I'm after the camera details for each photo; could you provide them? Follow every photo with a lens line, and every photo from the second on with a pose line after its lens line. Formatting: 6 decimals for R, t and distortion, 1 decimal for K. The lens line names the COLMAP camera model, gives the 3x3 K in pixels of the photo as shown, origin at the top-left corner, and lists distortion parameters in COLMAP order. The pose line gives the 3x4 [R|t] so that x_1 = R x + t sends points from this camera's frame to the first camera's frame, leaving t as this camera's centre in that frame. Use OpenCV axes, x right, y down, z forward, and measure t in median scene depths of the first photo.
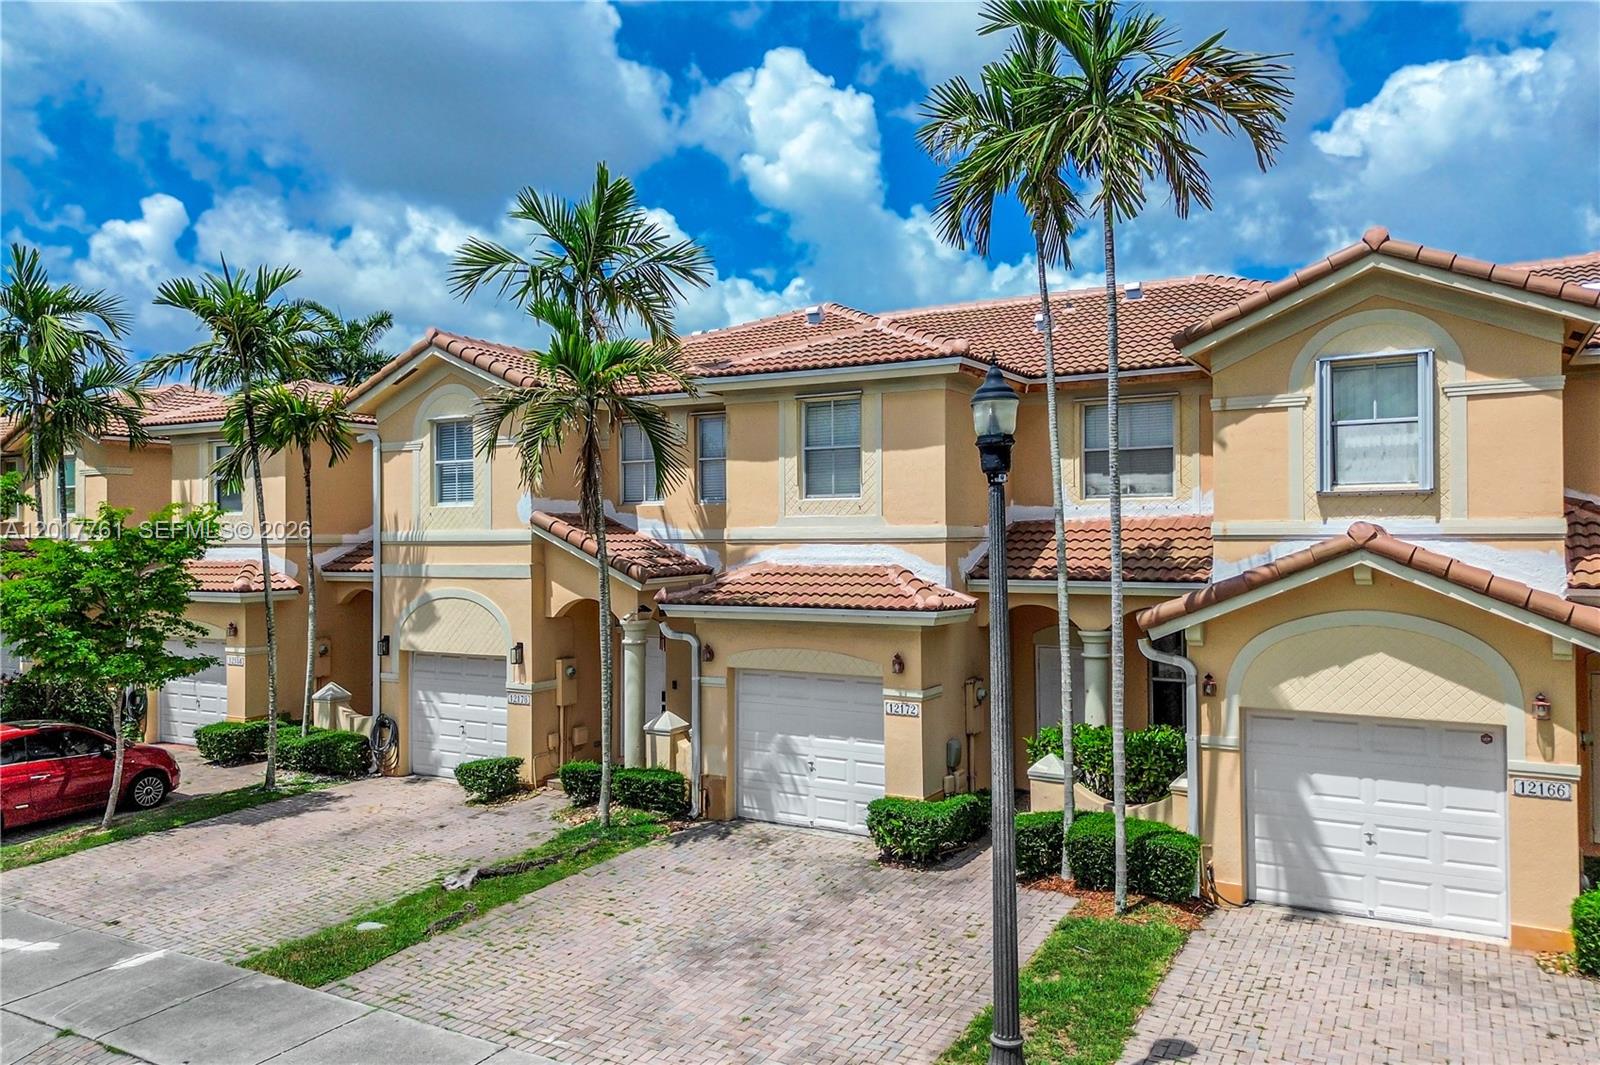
lens RADIAL K [[1144.8, 0, 791.5], [0, 1144.8, 531.3], [0, 0, 1]] dist [0.059152, -0.052628]
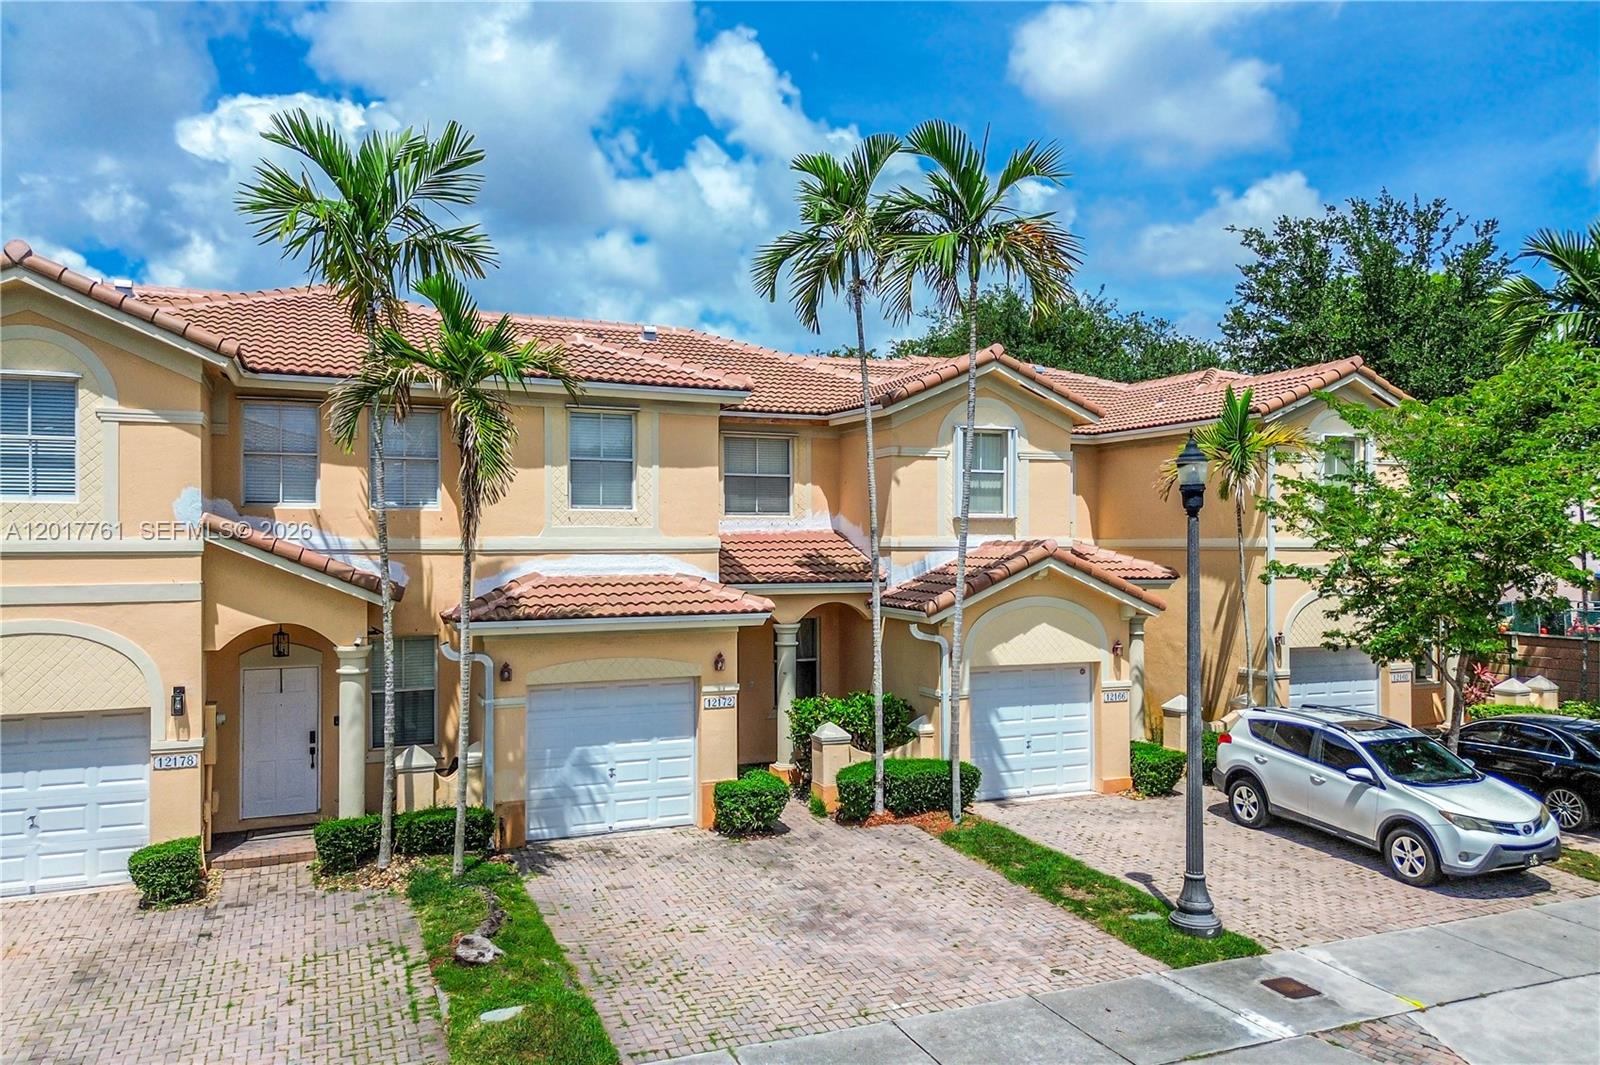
lens RADIAL K [[1152.7, 0, 792.8], [0, 1152.7, 539.0], [0, 0, 1]] dist [0.061962, -0.056136]
pose [[0.599840, 0.006601, 0.800093, -0.760218], [-0.007660, 0.999968, -0.002507, -0.001490], [-0.800083, -0.004625, 0.599871, 0.272485]]
